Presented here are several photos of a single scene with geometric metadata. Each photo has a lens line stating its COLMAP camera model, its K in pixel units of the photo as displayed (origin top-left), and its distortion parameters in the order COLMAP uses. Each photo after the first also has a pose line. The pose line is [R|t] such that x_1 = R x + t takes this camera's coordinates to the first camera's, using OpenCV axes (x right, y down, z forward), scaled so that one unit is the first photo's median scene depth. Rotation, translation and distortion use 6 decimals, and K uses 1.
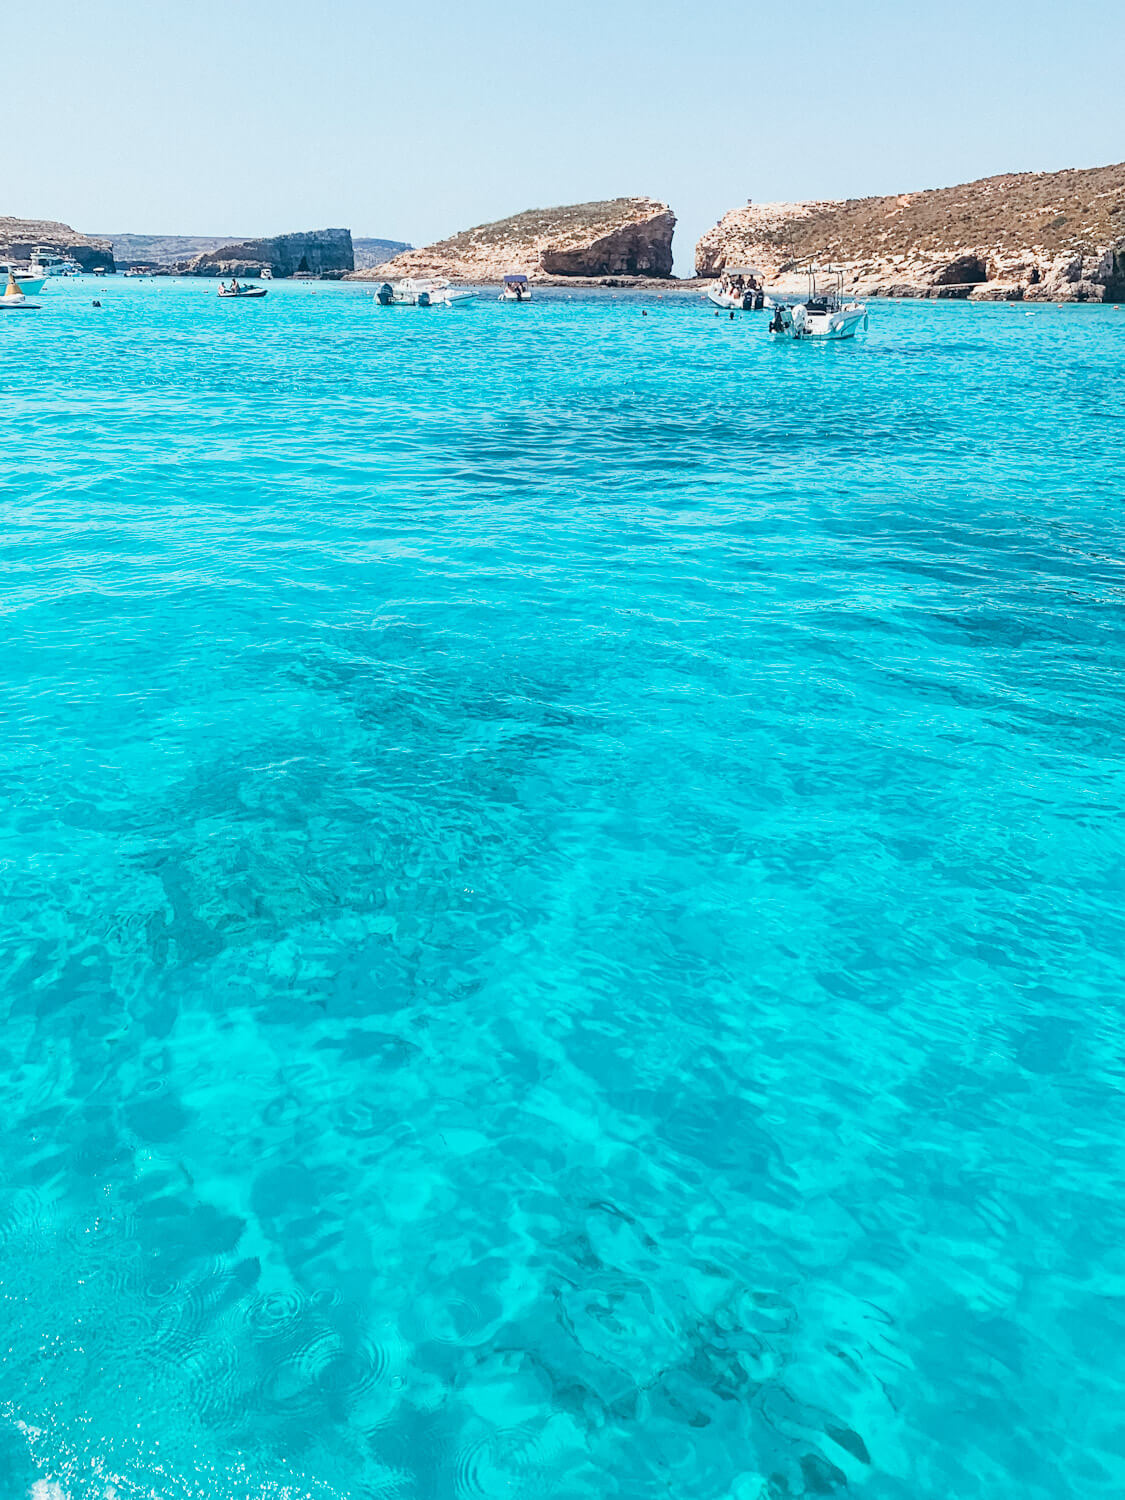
lens RADIAL K [[1226.2, 0, 562.5], [0, 1226.2, 750.0], [0, 0, 1]] dist [0.040129, -0.072636]
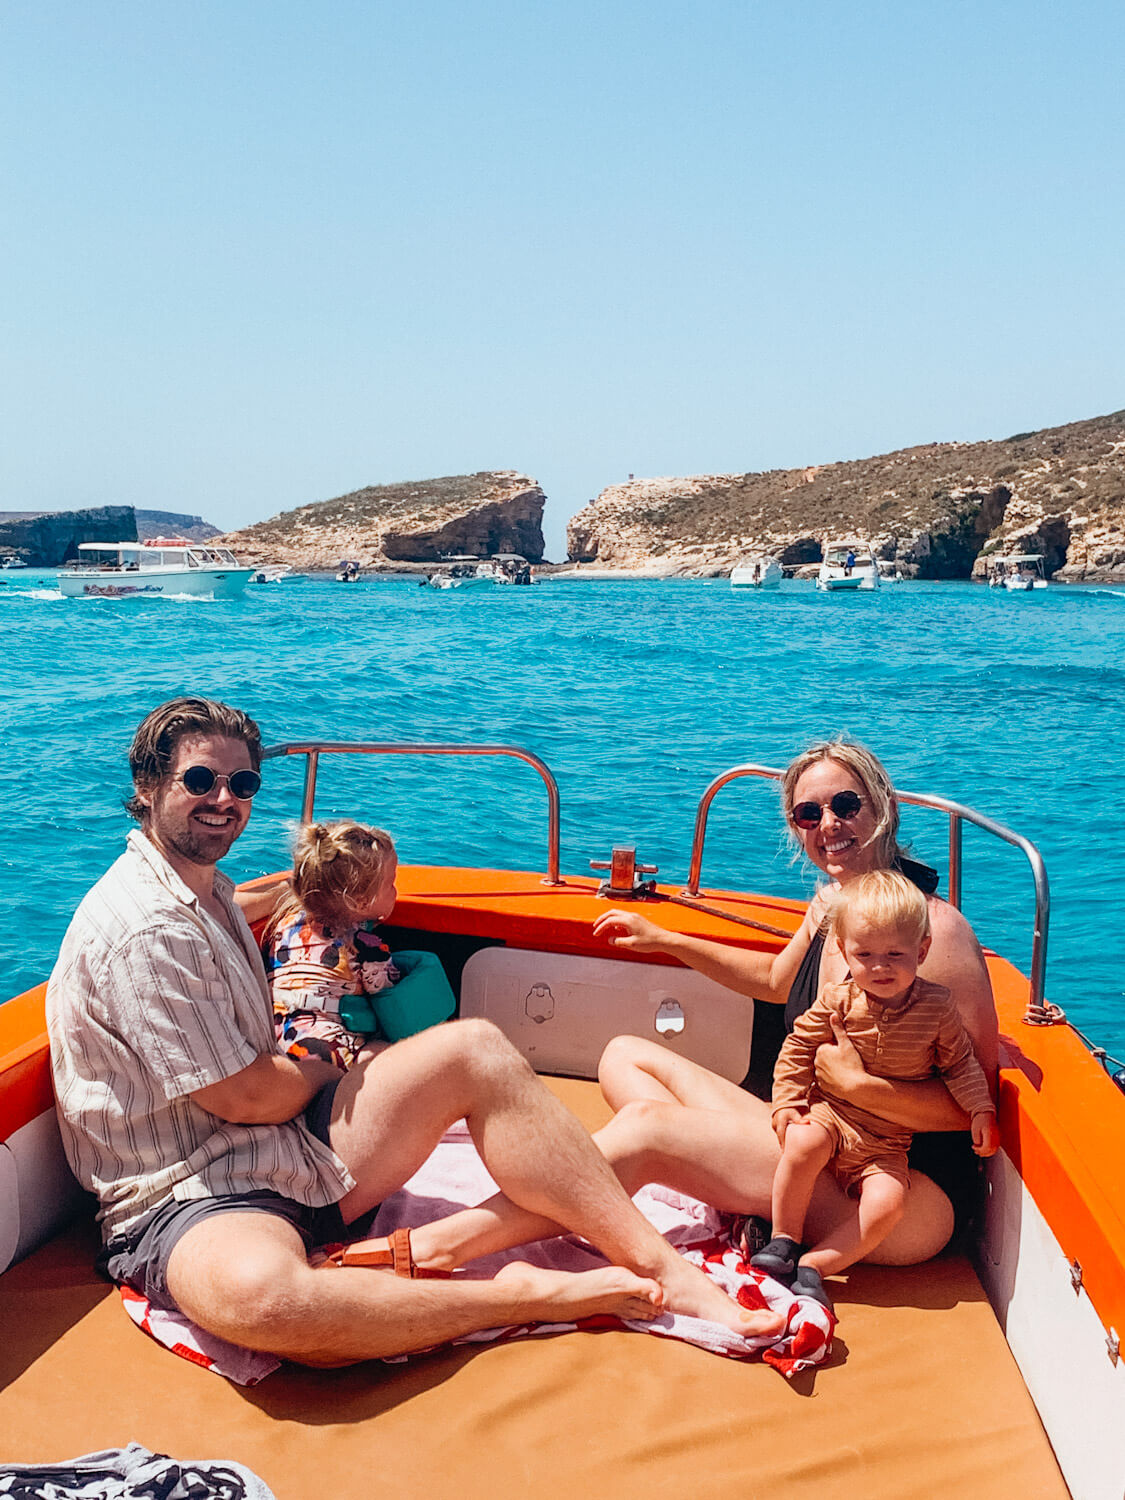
lens RADIAL K [[1226.2, 0, 562.5], [0, 1226.2, 750.0], [0, 0, 1]] dist [0.040129, -0.072636]
pose [[0.989205, -0.034119, 0.142511, -0.020489], [0.063723, 0.975908, -0.208668, -0.080497], [-0.131958, 0.215497, 0.967547, 0.209478]]
